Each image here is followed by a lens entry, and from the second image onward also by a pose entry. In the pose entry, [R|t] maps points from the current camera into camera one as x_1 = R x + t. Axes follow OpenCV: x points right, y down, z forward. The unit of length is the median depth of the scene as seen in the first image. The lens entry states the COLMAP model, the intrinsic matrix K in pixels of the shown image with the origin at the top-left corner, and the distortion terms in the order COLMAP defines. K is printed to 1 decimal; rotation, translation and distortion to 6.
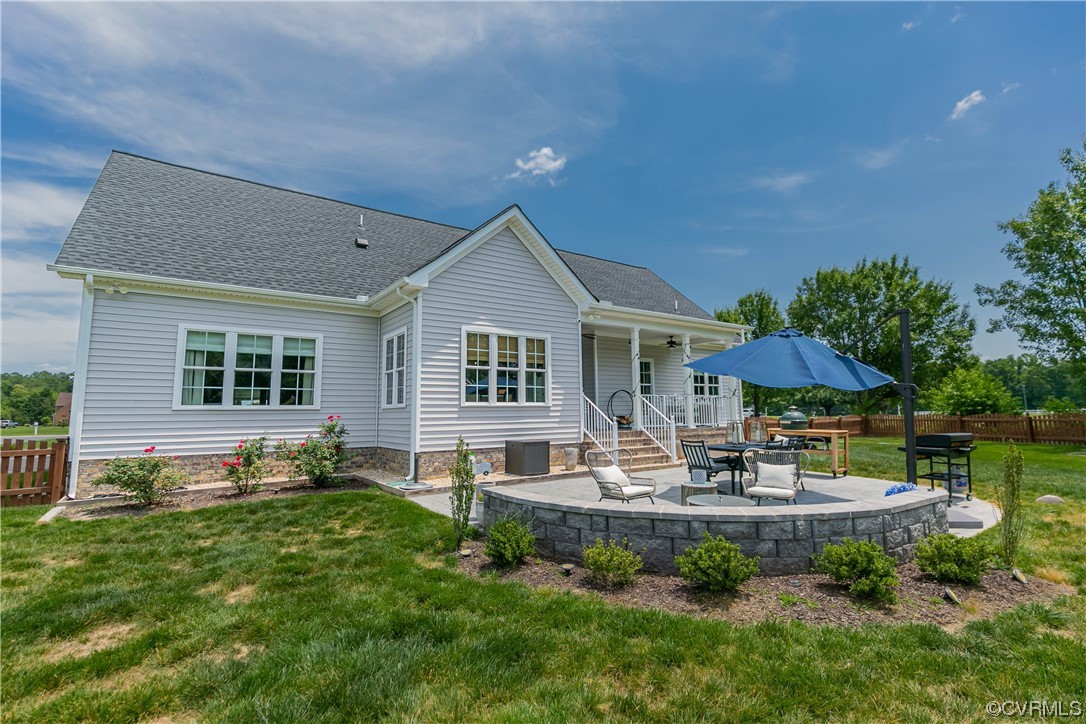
lens RADIAL K [[495.0, 0, 550.4], [0, 495.0, 354.6], [0, 0, 1]] dist [0.002307, -0.000383]
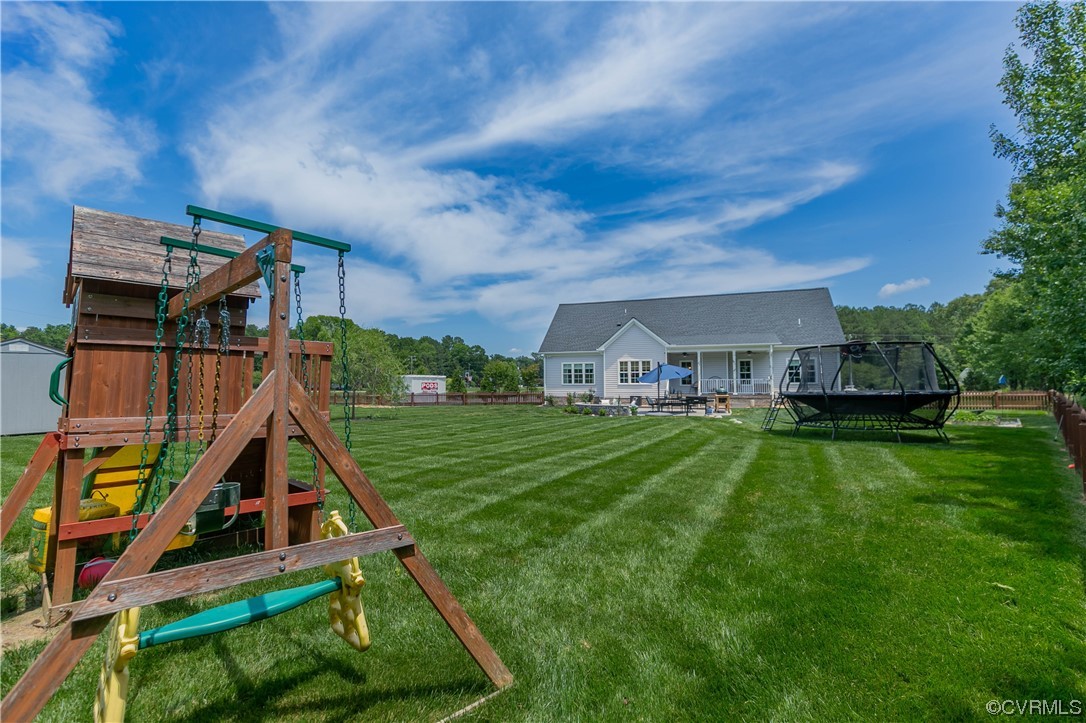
lens RADIAL K [[495.0, 0, 550.4], [0, 495.0, 354.1], [0, 0, 1]] dist [0.002307, -0.000383]
pose [[0.508764, -0.033018, -0.860272, 2.297763], [0.076238, 0.997066, 0.006819, -0.144499], [0.857524, -0.069055, 0.509789, -0.974359]]
